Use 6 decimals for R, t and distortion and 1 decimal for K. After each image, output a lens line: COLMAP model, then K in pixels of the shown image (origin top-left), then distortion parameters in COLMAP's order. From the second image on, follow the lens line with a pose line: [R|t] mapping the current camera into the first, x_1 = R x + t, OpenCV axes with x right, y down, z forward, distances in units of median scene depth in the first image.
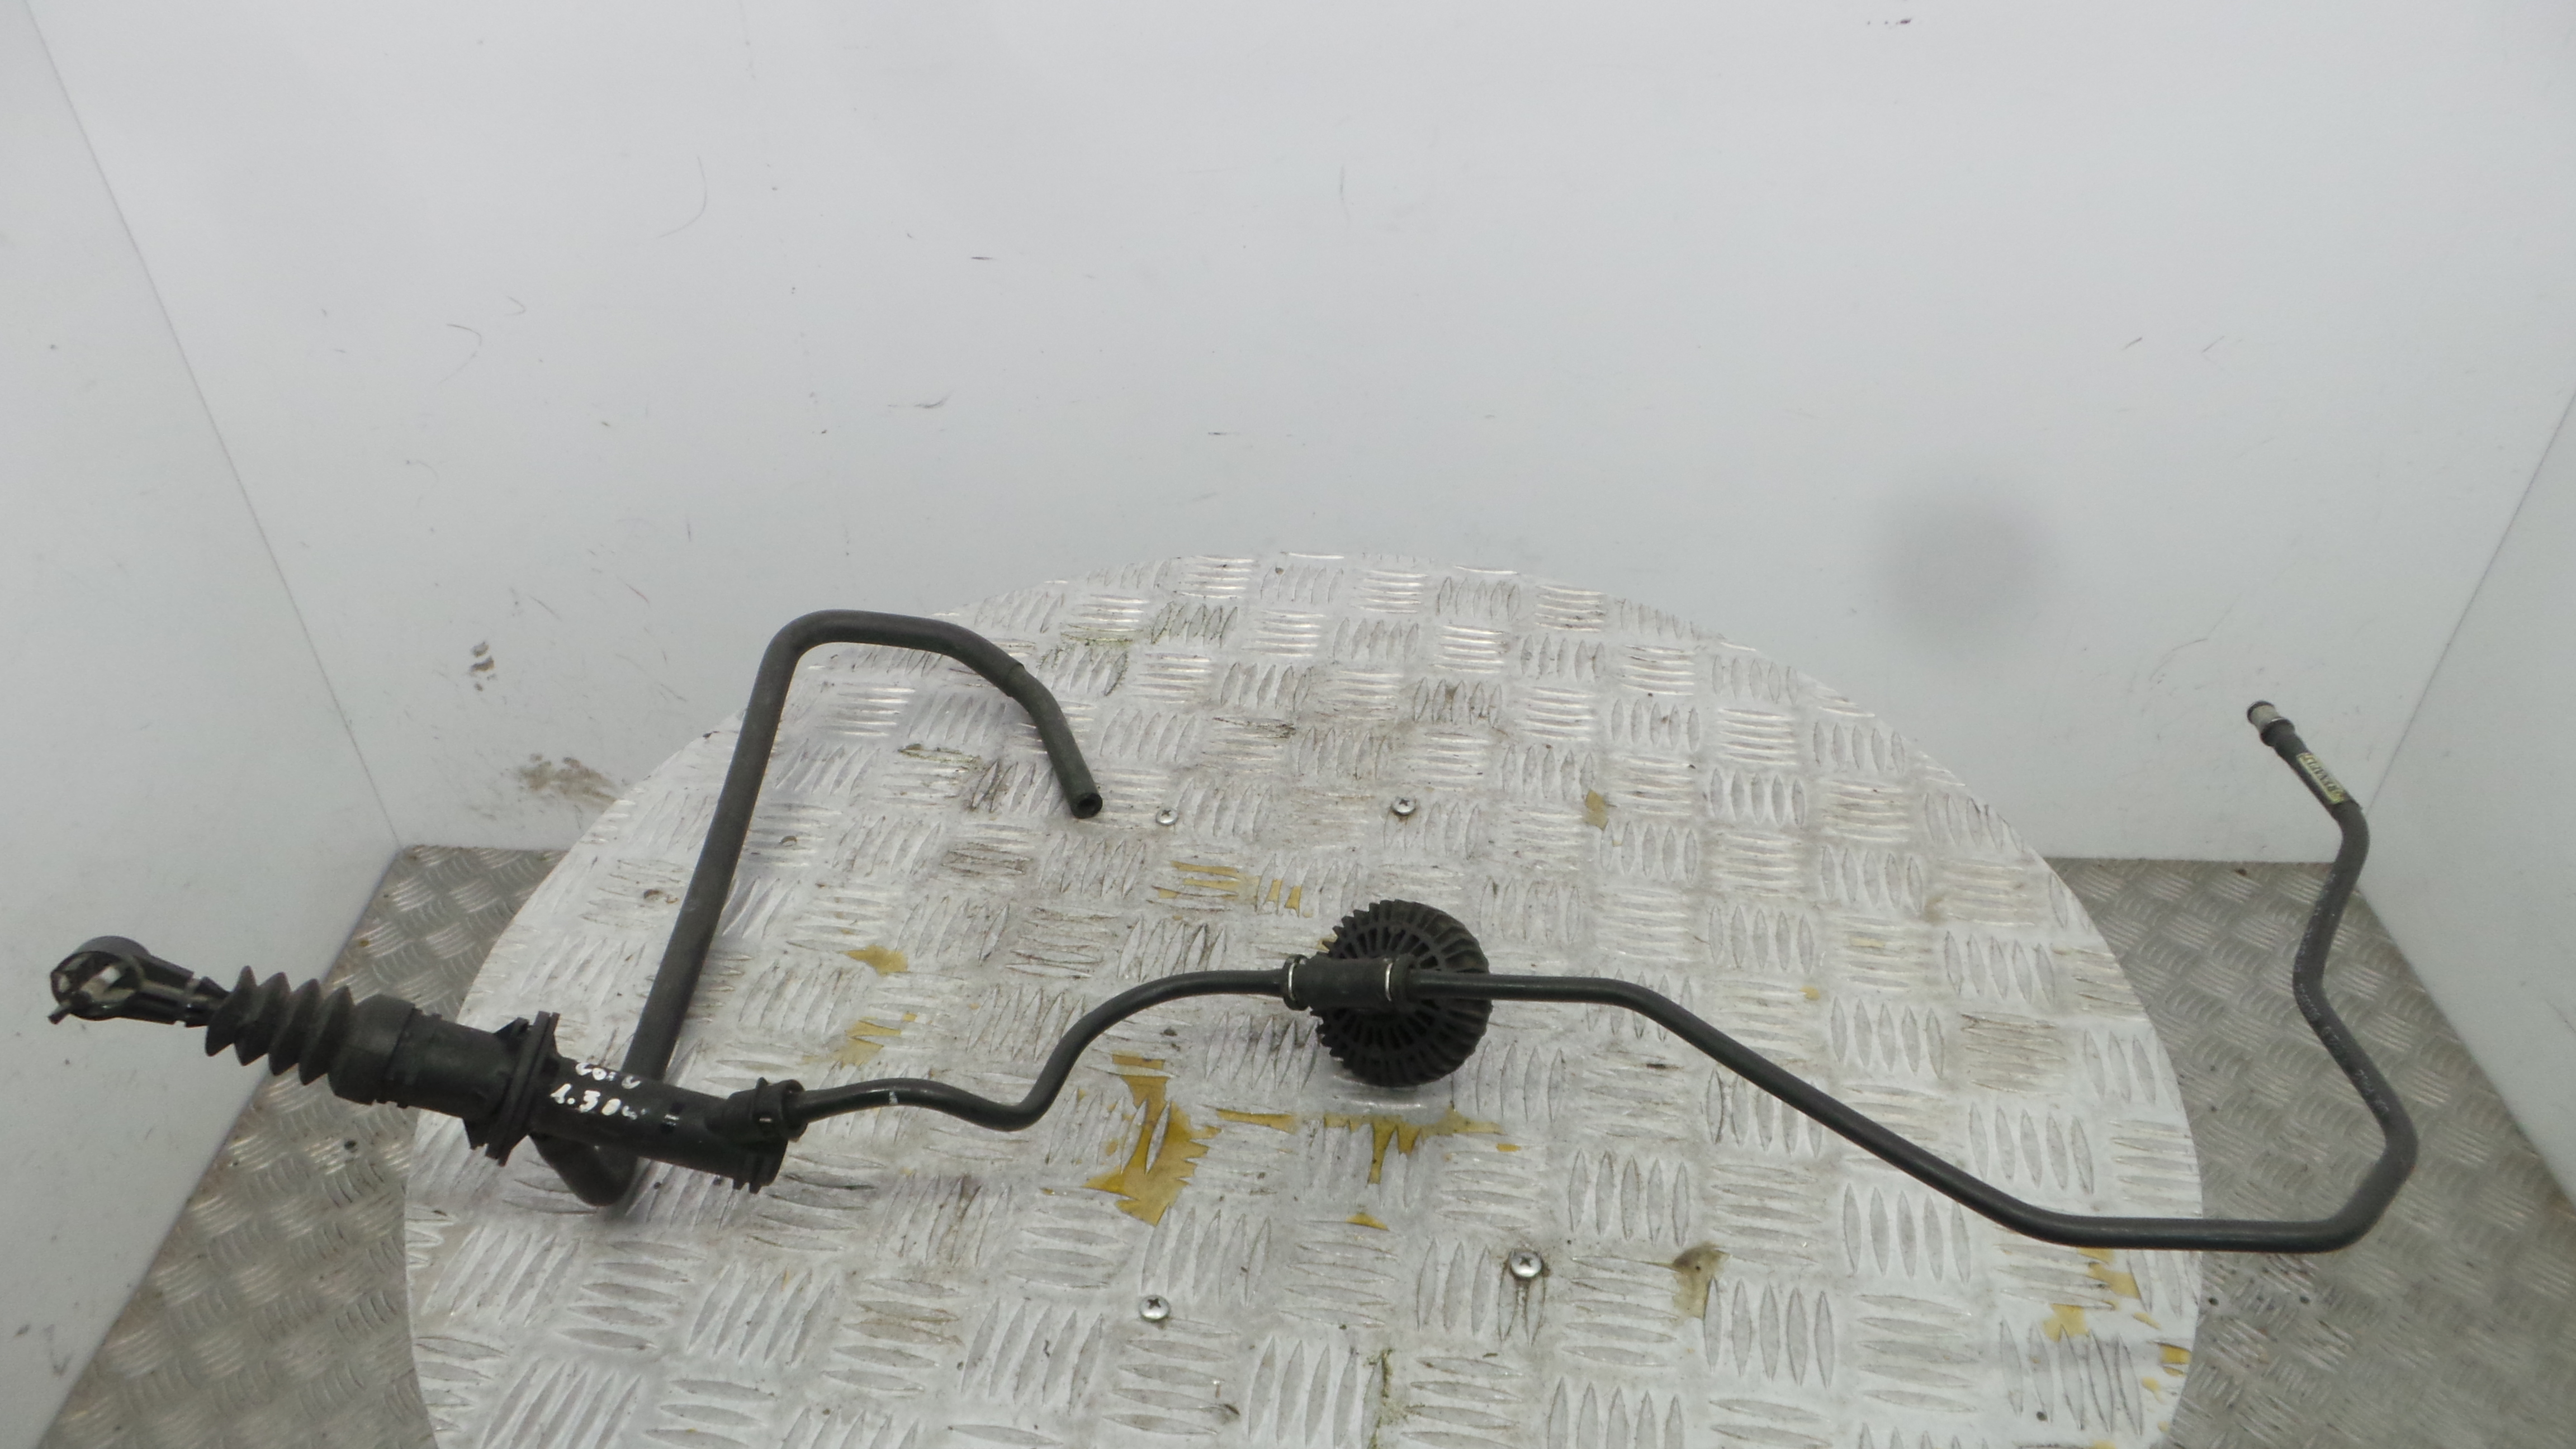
lens RADIAL K [[1811.4, 0, 1276.7], [0, 1811.4, 686.6], [0, 0, 1]] dist [0.009411, 0.007357]
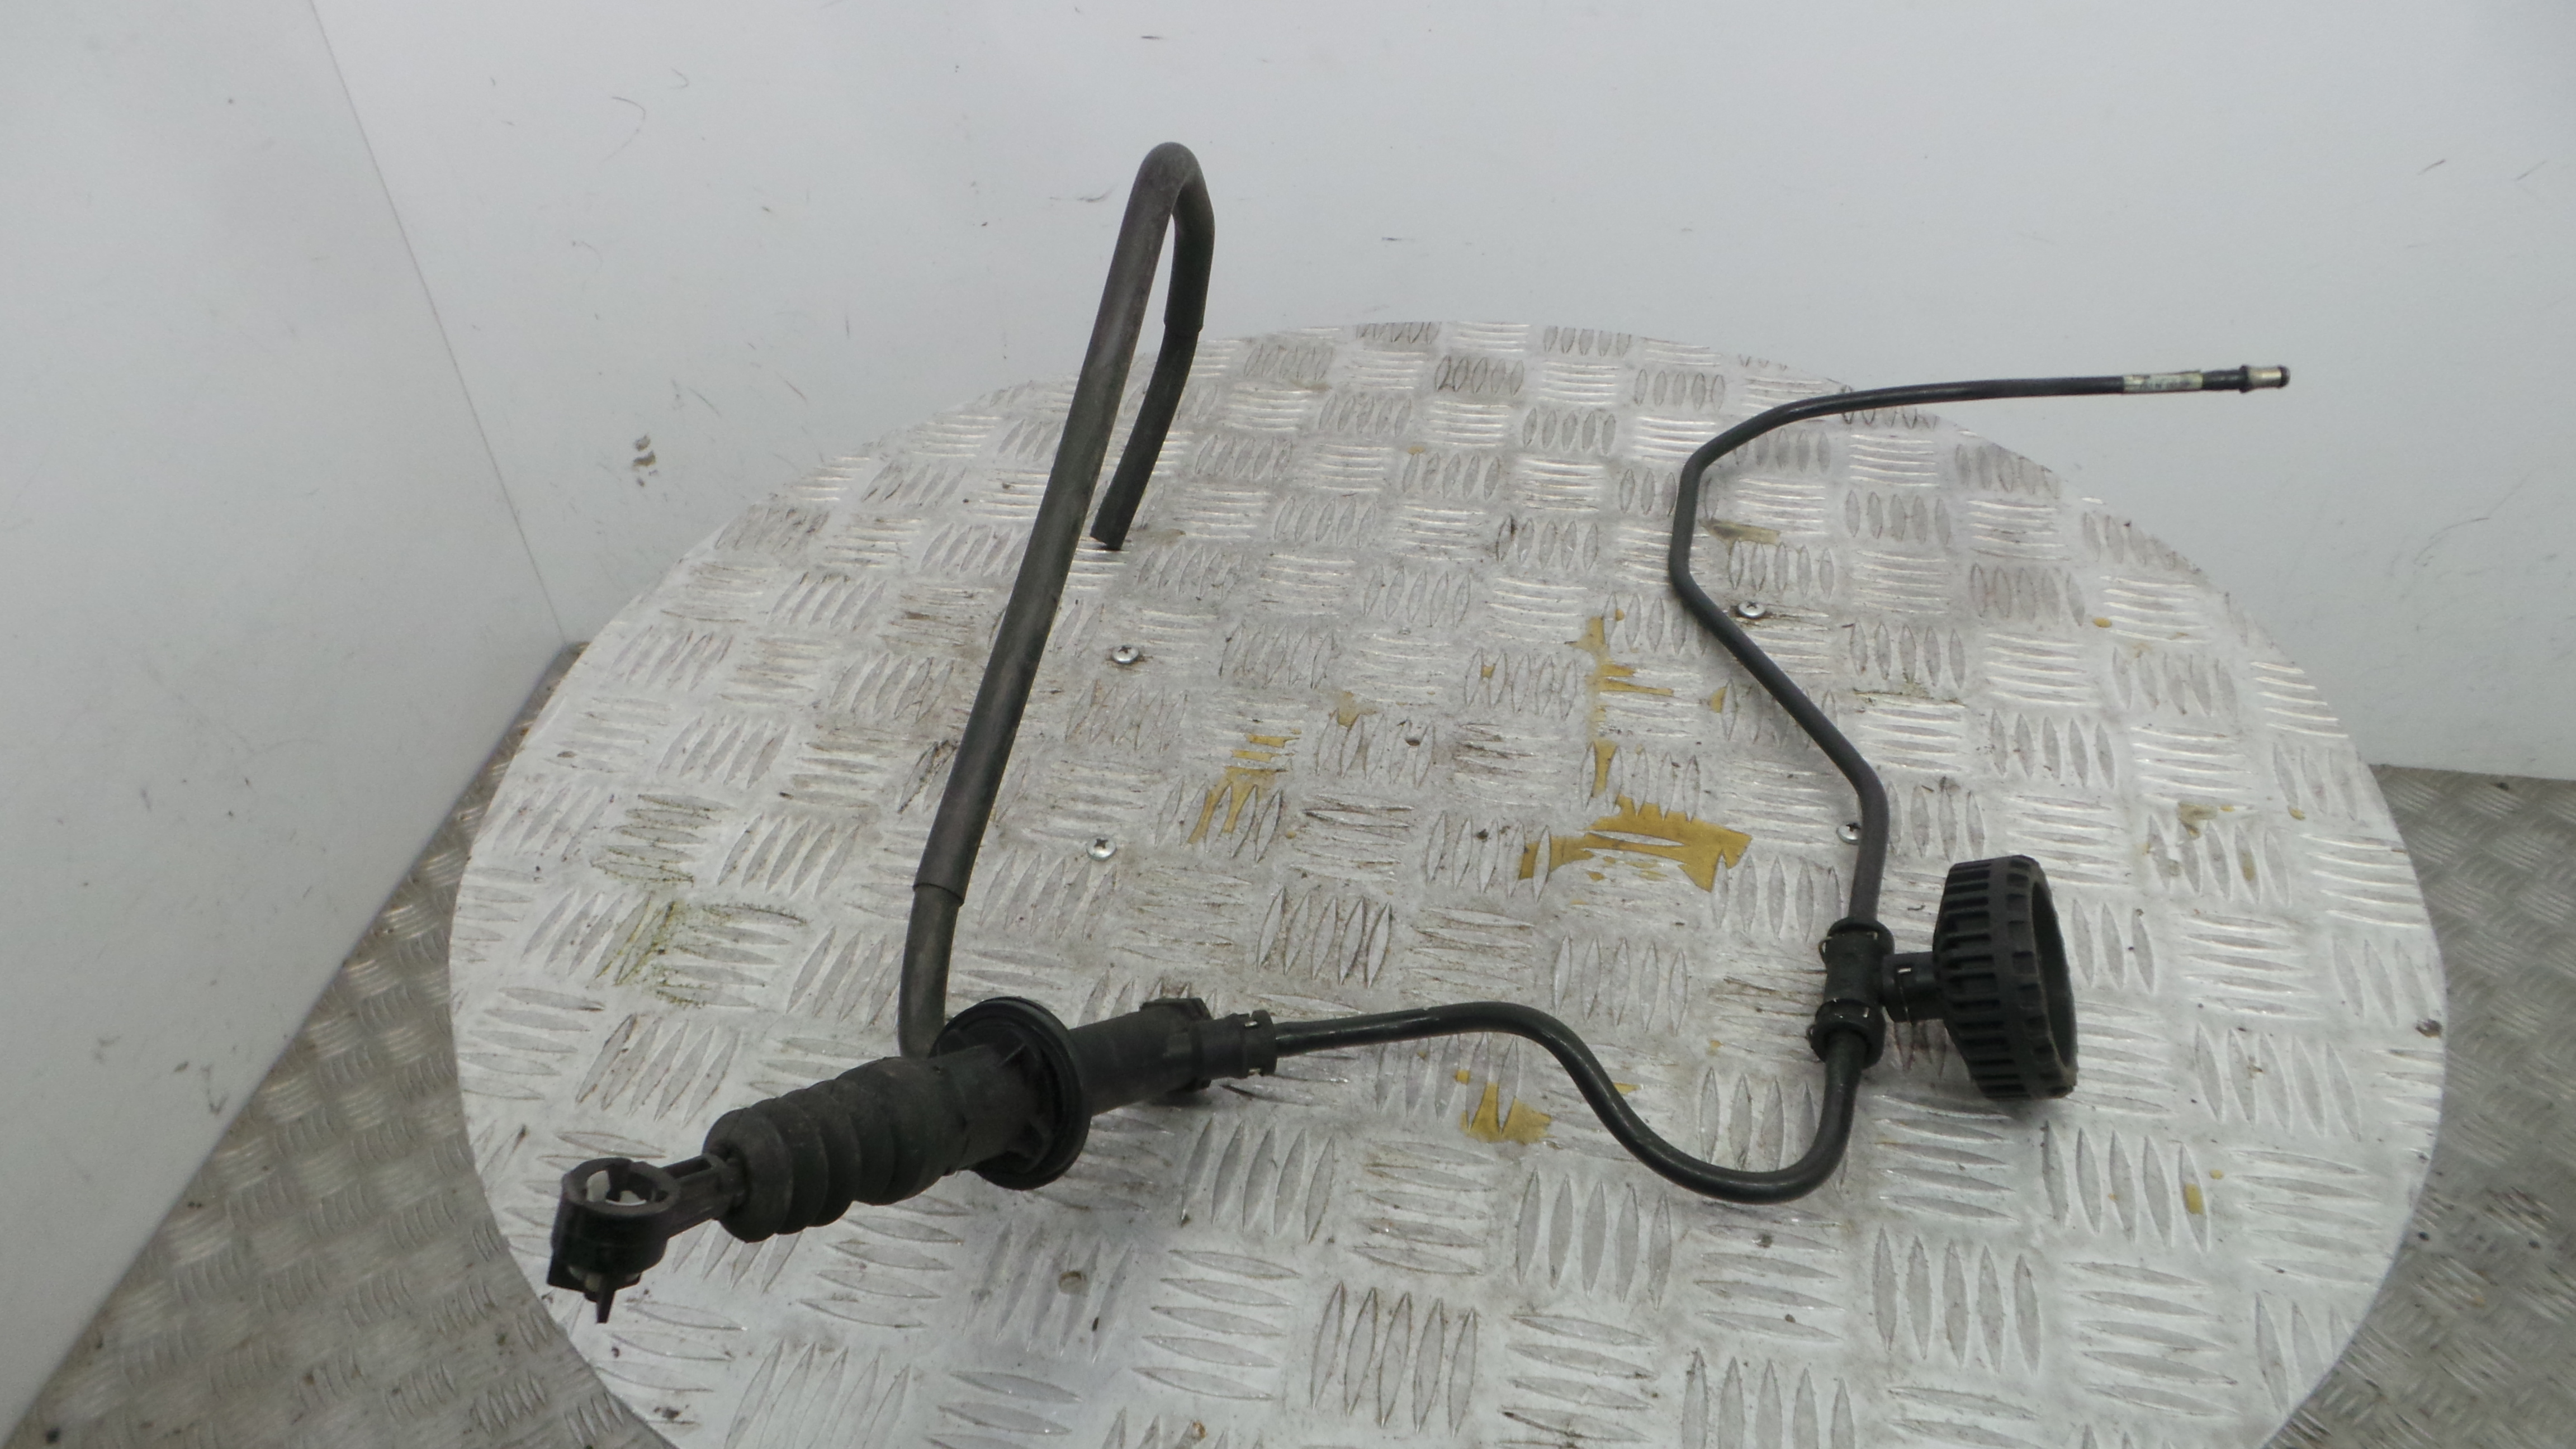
lens RADIAL K [[1817.2, 0, 1259.5], [0, 1817.2, 720.1], [0, 0, 1]] dist [0.020498, 0.002698]
pose [[0.040519, -0.620240, 0.783365, -0.781473], [0.612843, 0.634648, 0.470792, -0.353499], [-0.789165, 0.461004, 0.405825, 0.761938]]
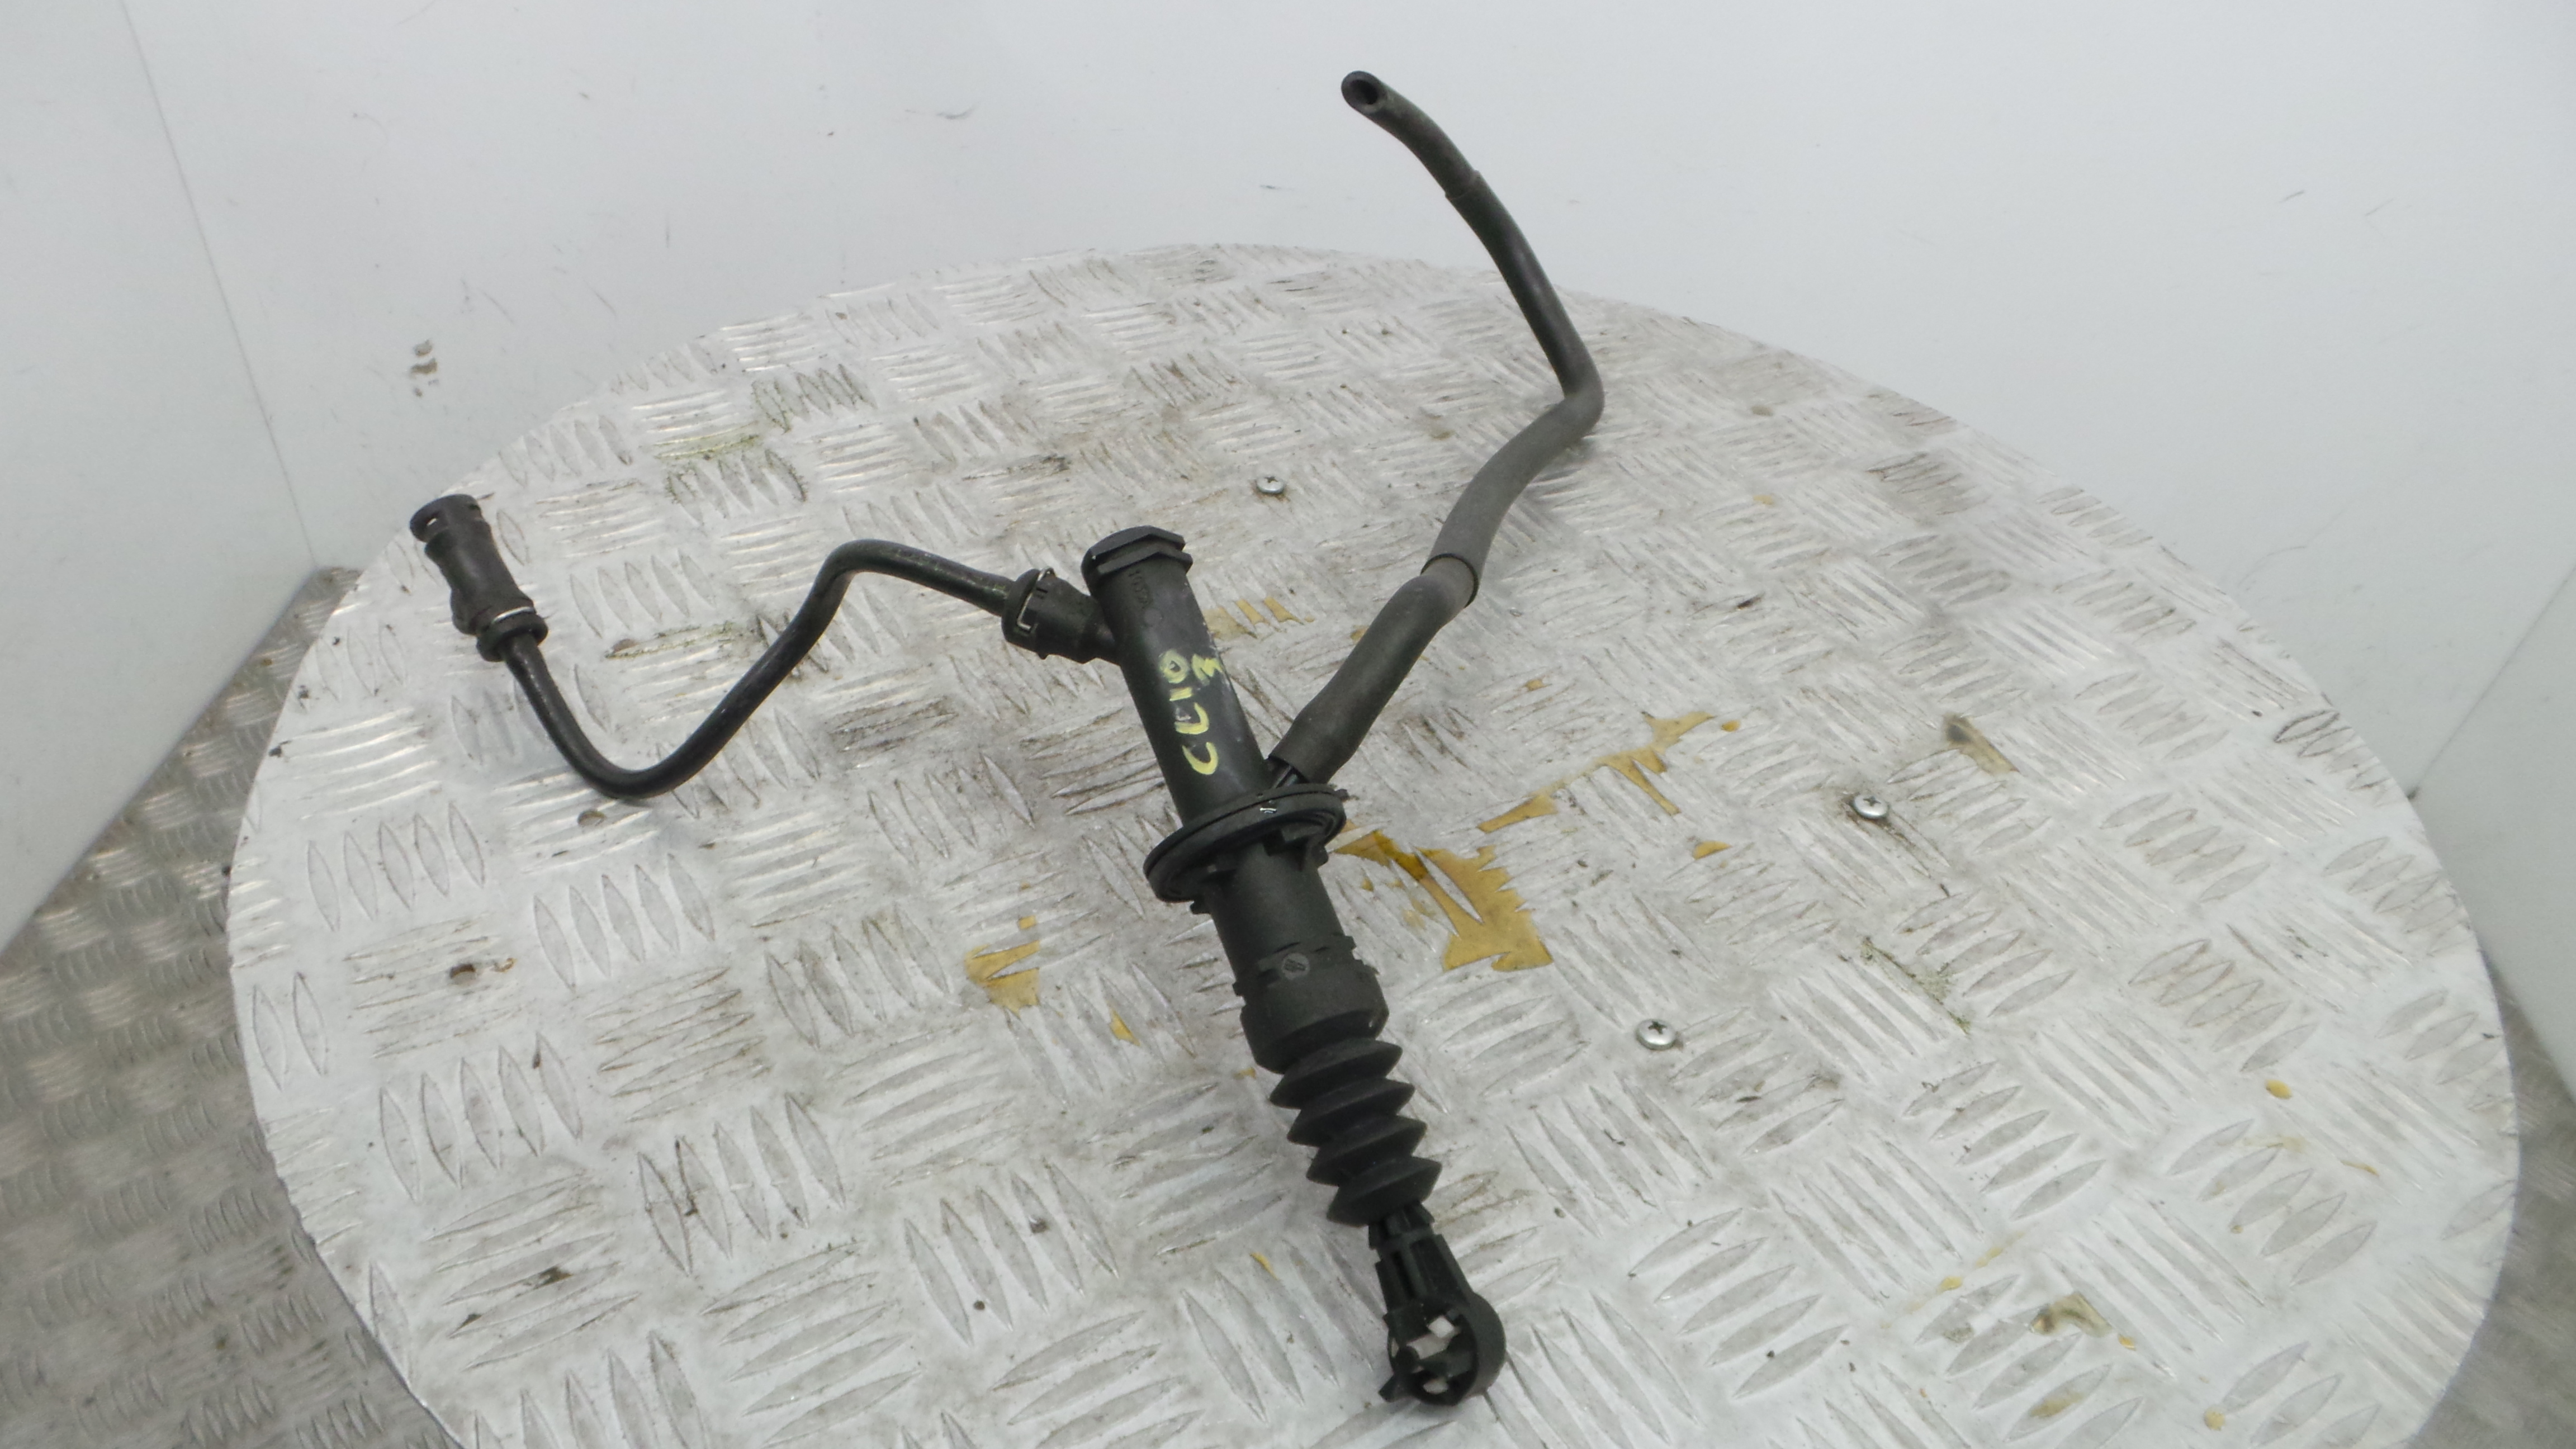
lens RADIAL K [[1811.4, 0, 1276.7], [0, 1811.4, 686.6], [0, 0, 1]] dist [0.009411, 0.007357]
pose [[0.727431, -0.358493, 0.585087, -0.558178], [0.314715, 0.932006, 0.179775, 0.004500], [-0.609753, 0.053361, 0.790793, 0.430606]]
